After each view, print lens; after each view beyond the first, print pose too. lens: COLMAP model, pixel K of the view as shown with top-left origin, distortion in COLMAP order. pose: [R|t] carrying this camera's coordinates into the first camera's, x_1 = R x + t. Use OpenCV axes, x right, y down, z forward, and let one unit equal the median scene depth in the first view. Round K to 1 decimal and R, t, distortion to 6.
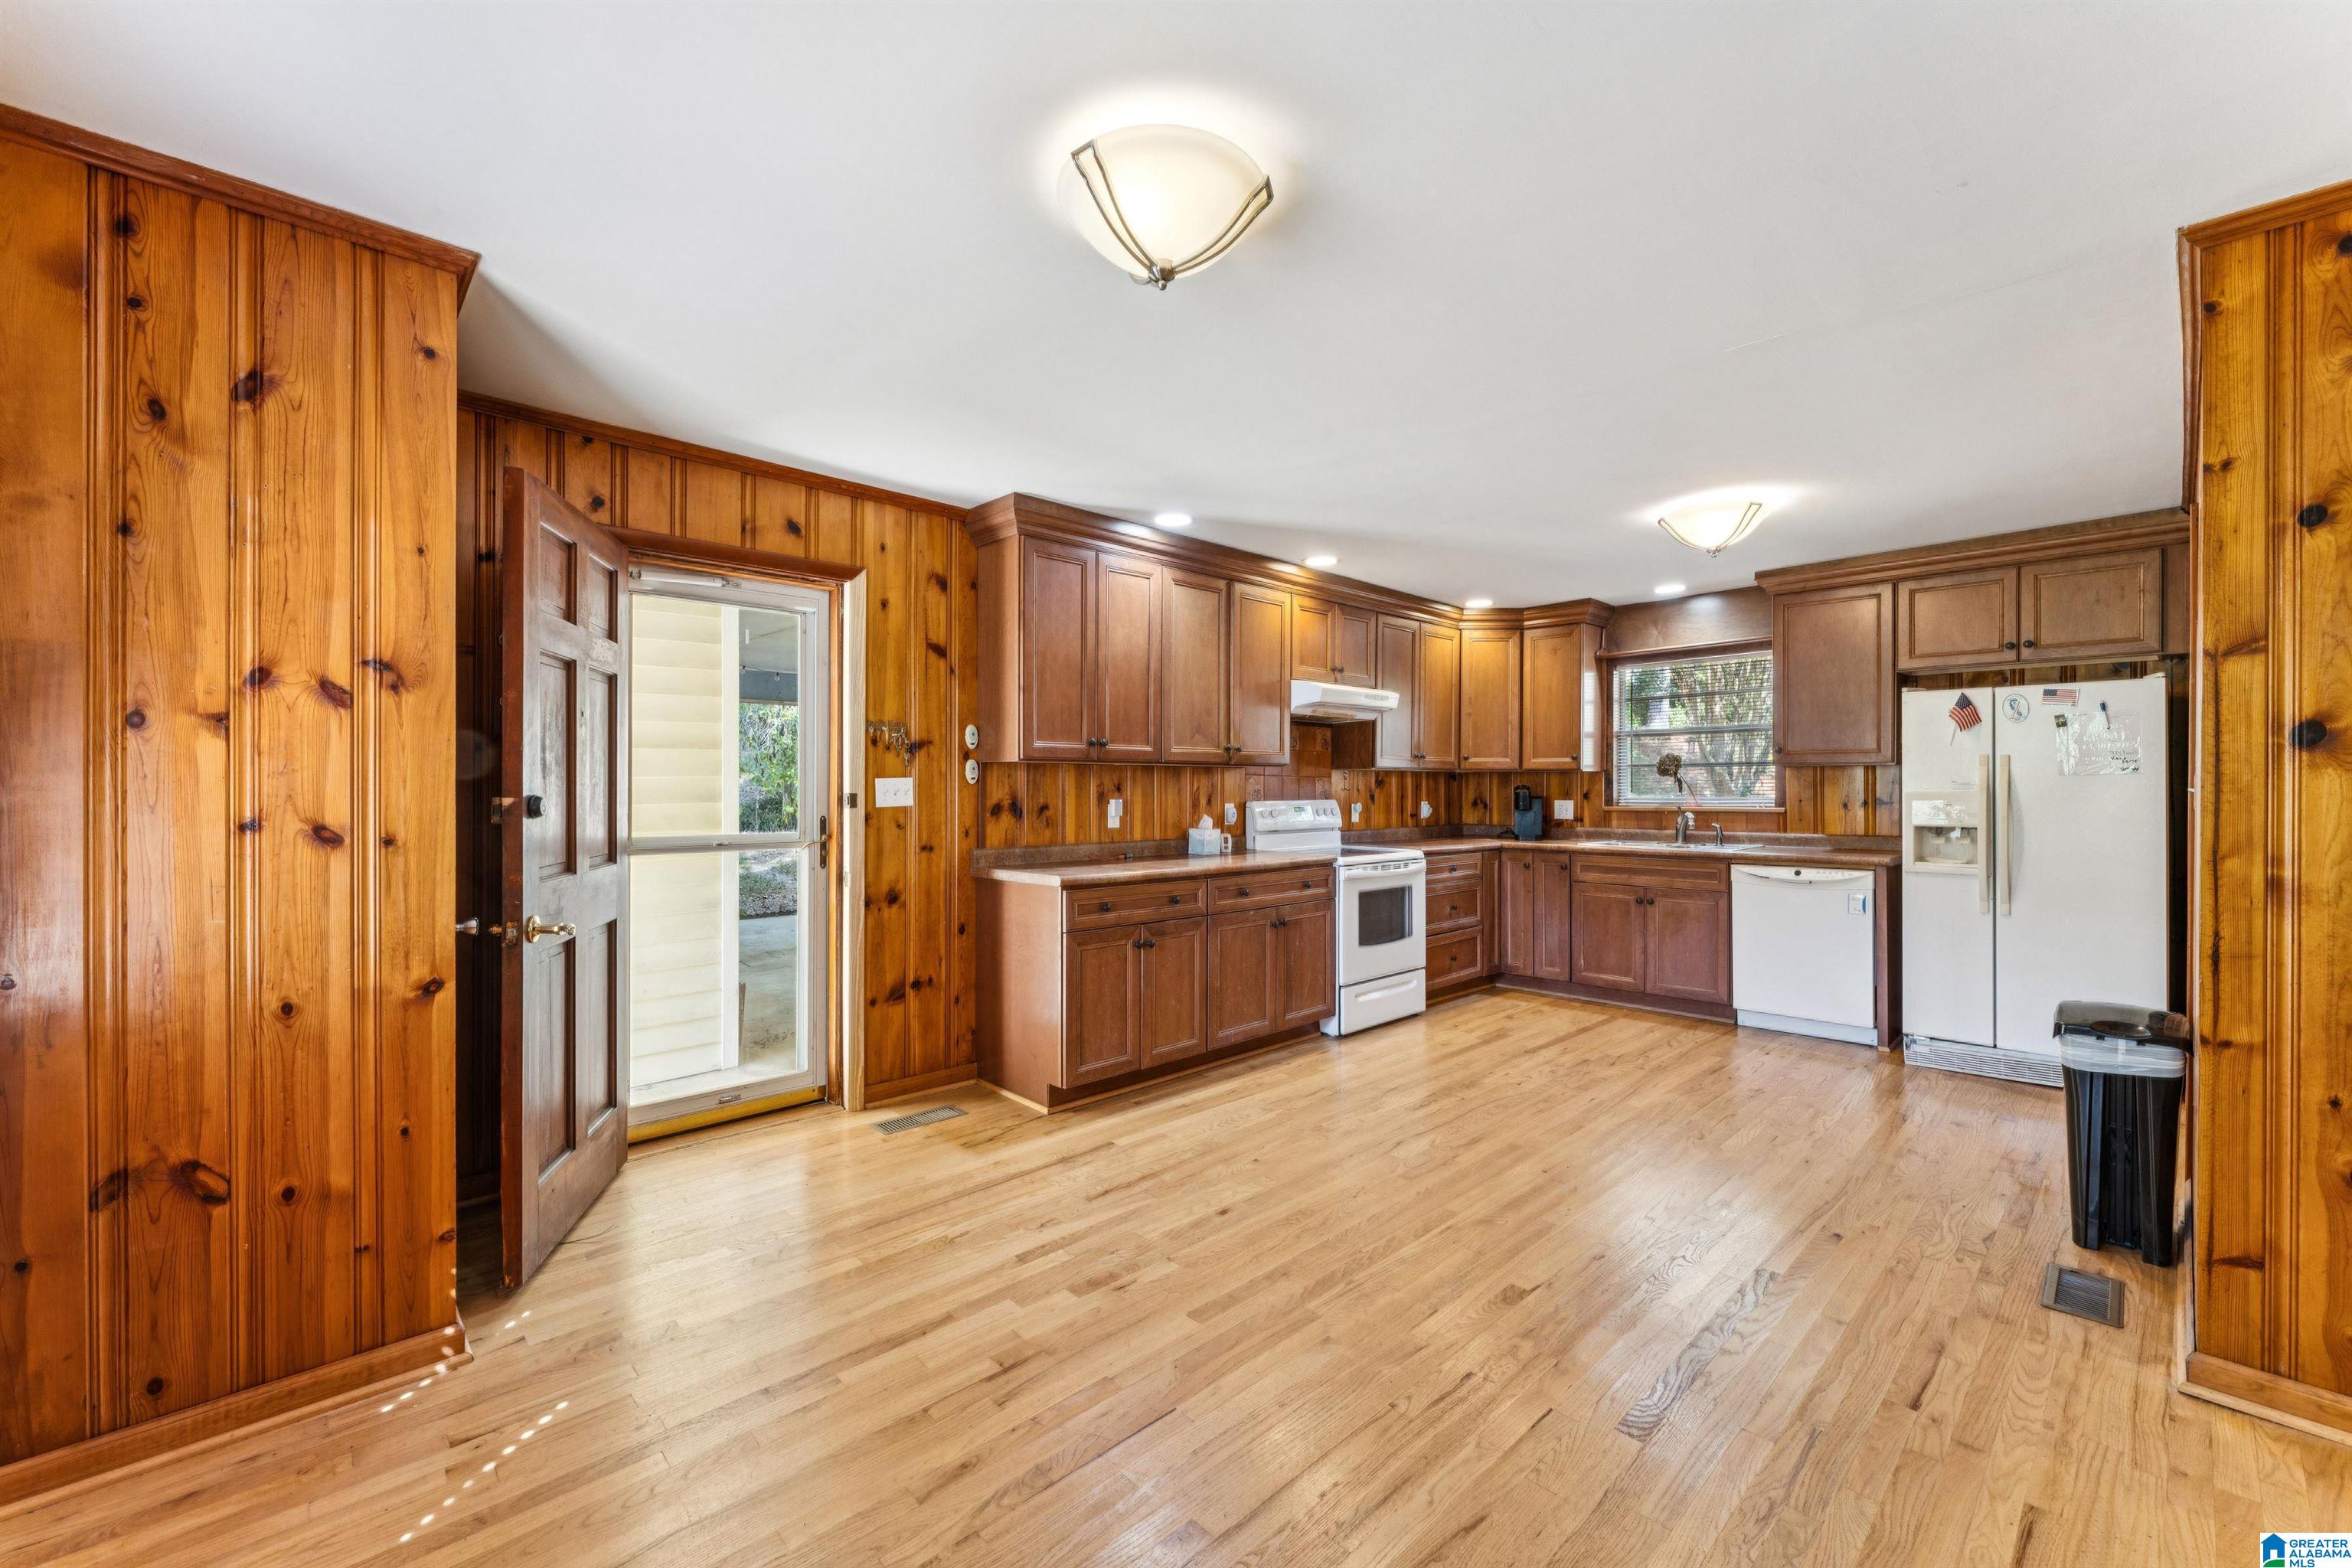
lens RADIAL K [[944.0, 0, 1176.0], [0, 944.0, 784.0], [0, 0, 1]] dist [0.001799, -0.000104]
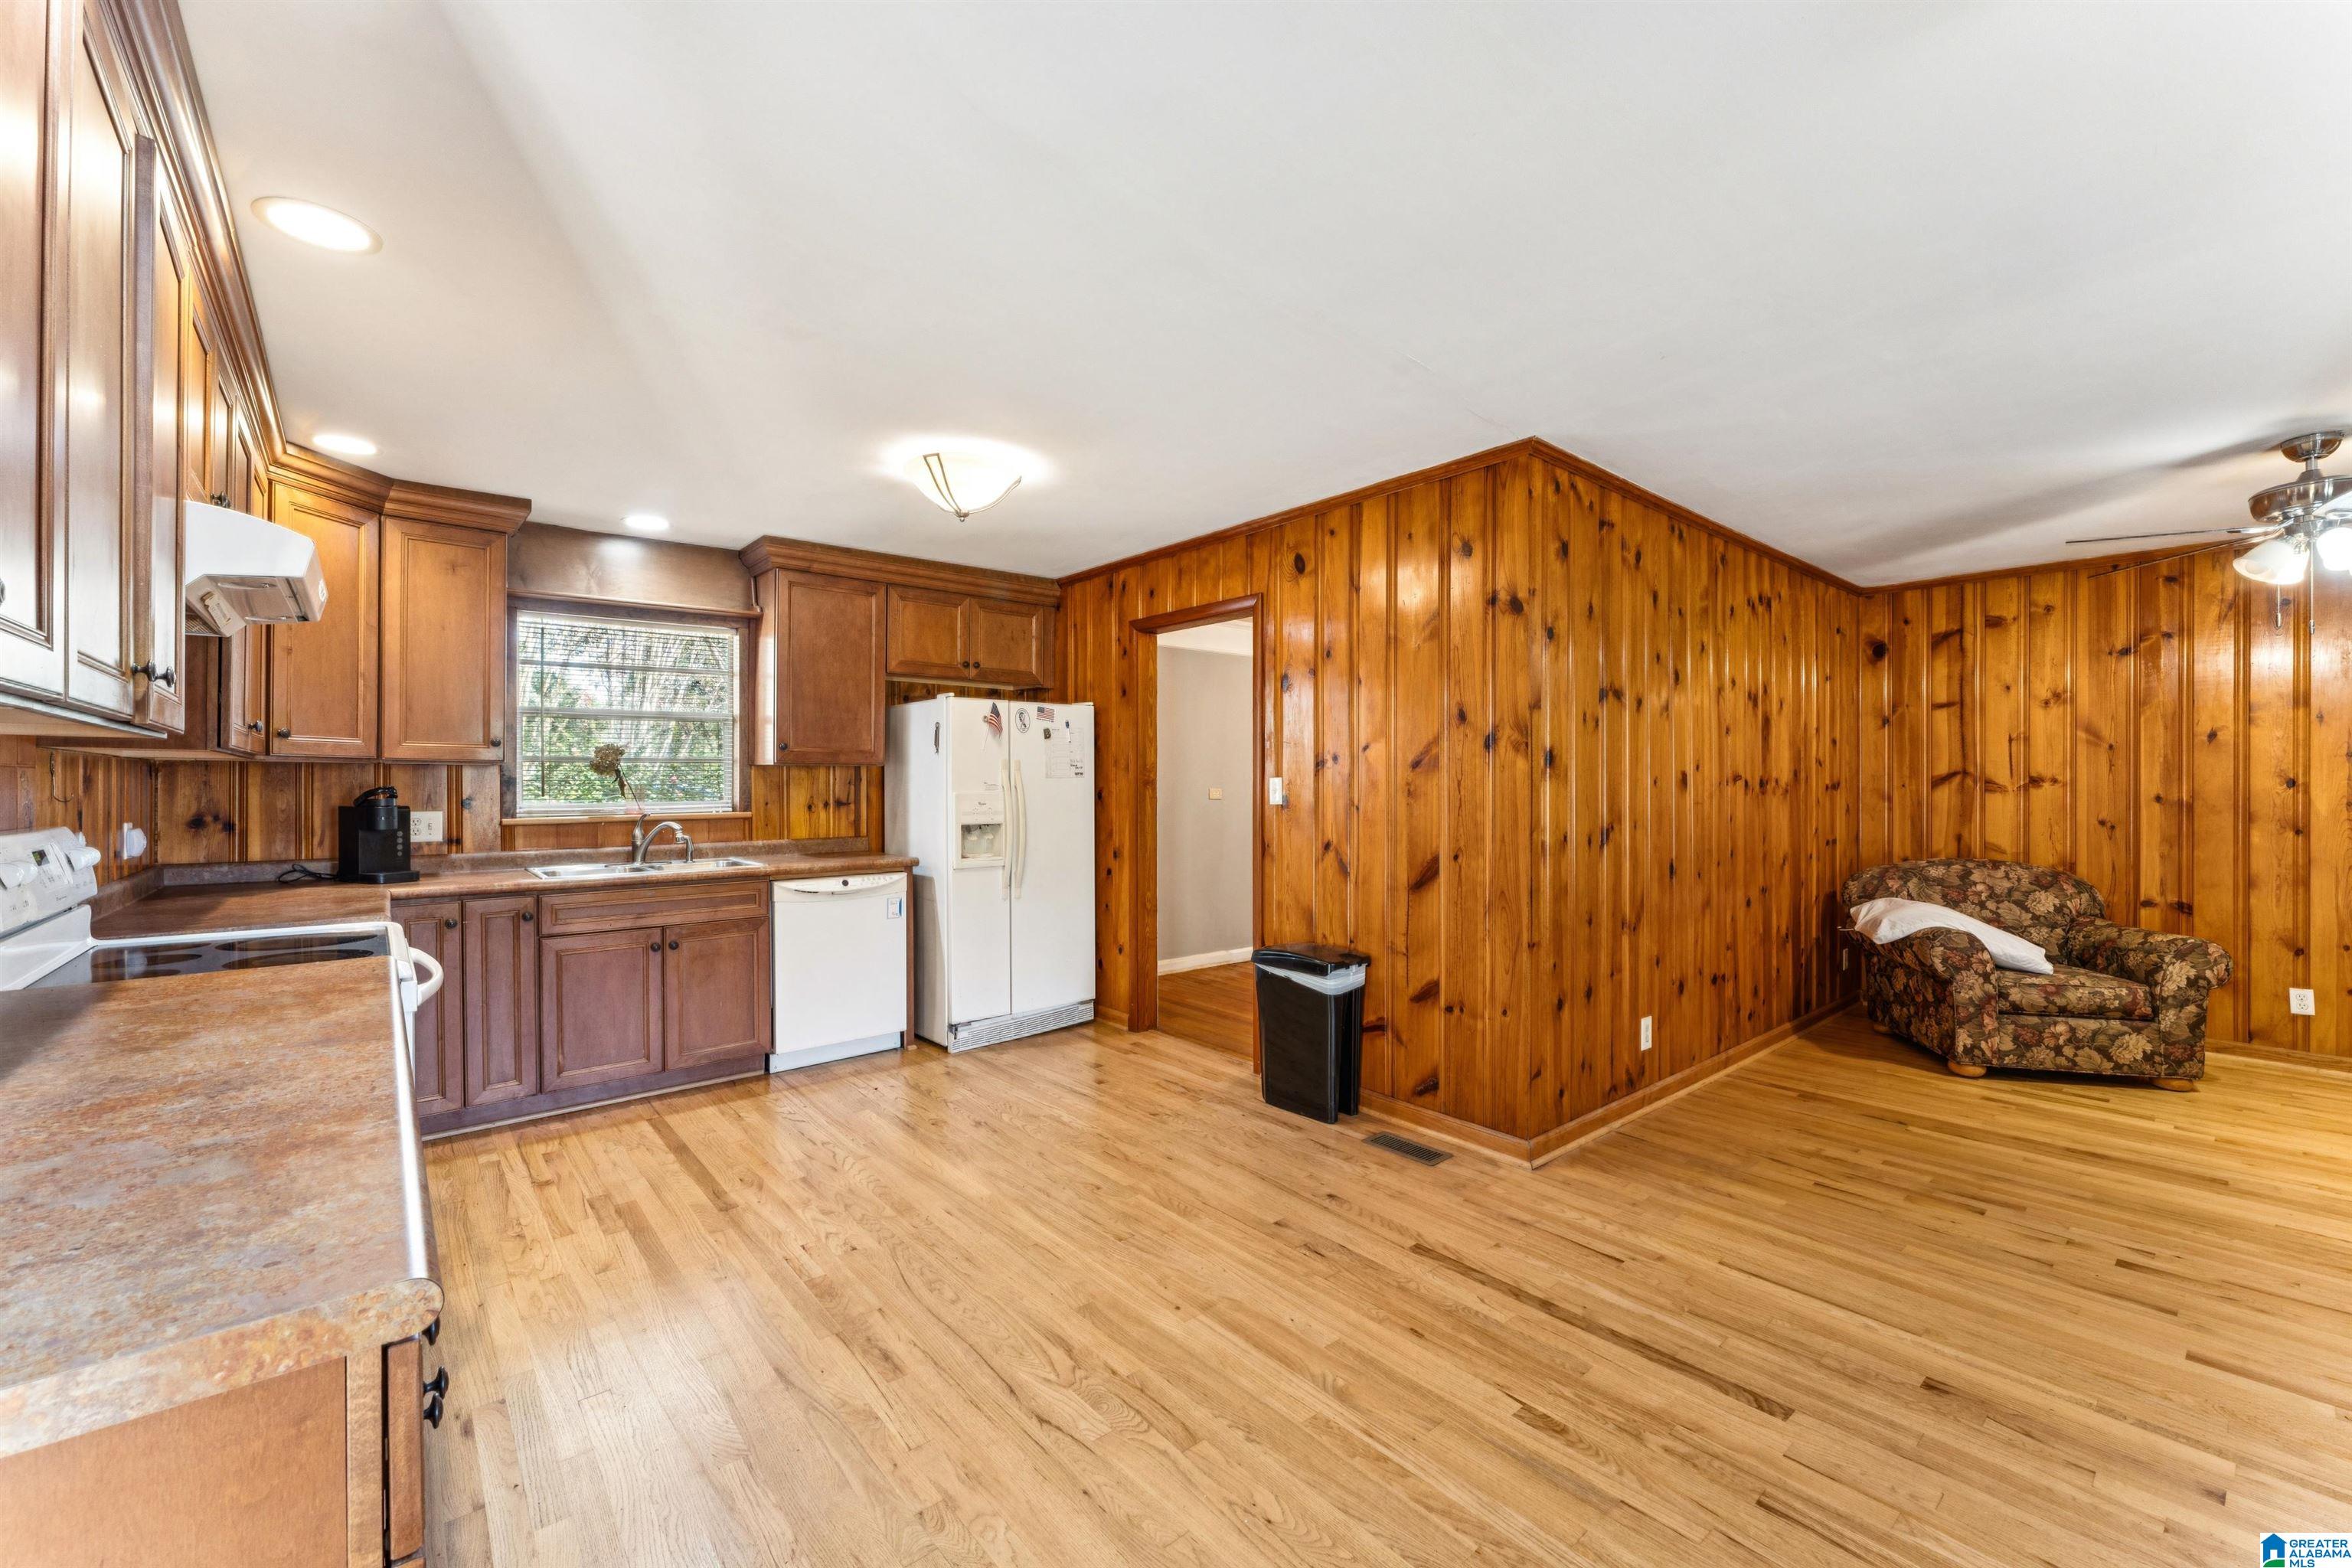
lens RADIAL K [[944.0, 0, 1176.0], [0, 944.0, 784.0], [0, 0, 1]] dist [0.001799, -0.000104]
pose [[0.056282, 0.002364, 0.998412, -0.237821], [0.001028, 0.999997, -0.002426, 0.001822], [-0.998414, 0.001162, 0.056279, 0.656978]]
